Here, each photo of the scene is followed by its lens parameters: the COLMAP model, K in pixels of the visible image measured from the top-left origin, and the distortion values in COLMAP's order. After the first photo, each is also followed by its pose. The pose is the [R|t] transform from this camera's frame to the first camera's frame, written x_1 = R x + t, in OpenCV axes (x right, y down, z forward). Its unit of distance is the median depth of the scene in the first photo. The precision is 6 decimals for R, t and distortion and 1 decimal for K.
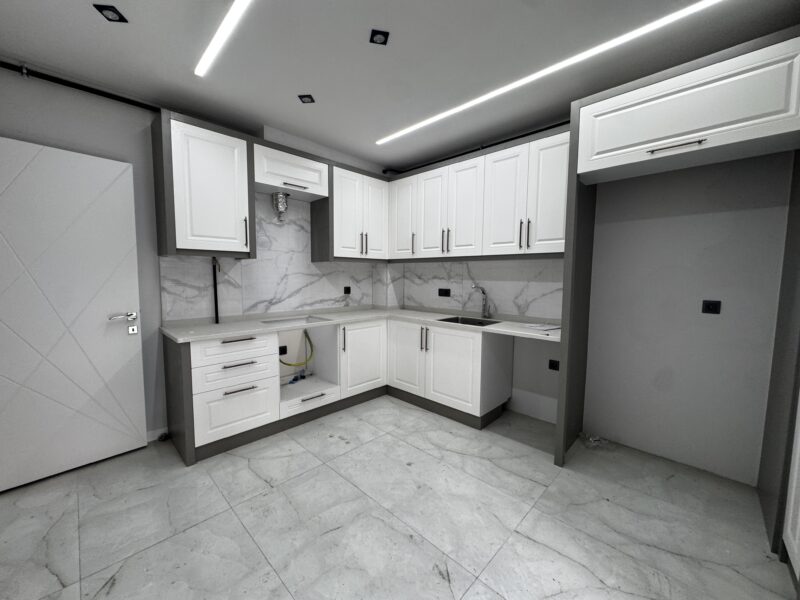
lens RADIAL K [[319.0, 0, 399.9], [0, 319.0, 300.1], [0, 0, 1]] dist [-0.003007, -0.000351]
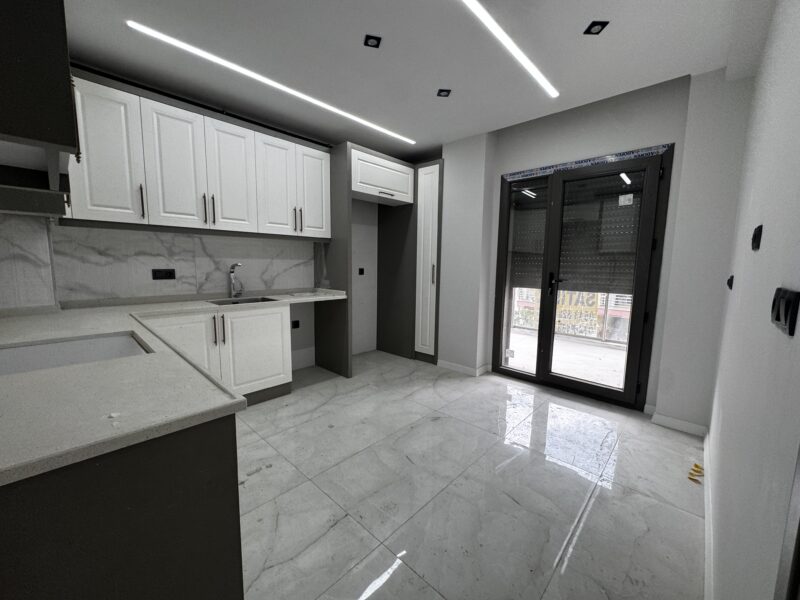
lens RADIAL K [[319.0, 0, 401.8], [0, 319.0, 300.1], [0, 0, 1]] dist [-0.003007, -0.000351]
pose [[-0.020149, -0.129219, 0.991411, -0.778151], [0.060256, 0.989653, 0.130215, -0.033840], [-0.997980, 0.062363, -0.012154, 0.574397]]
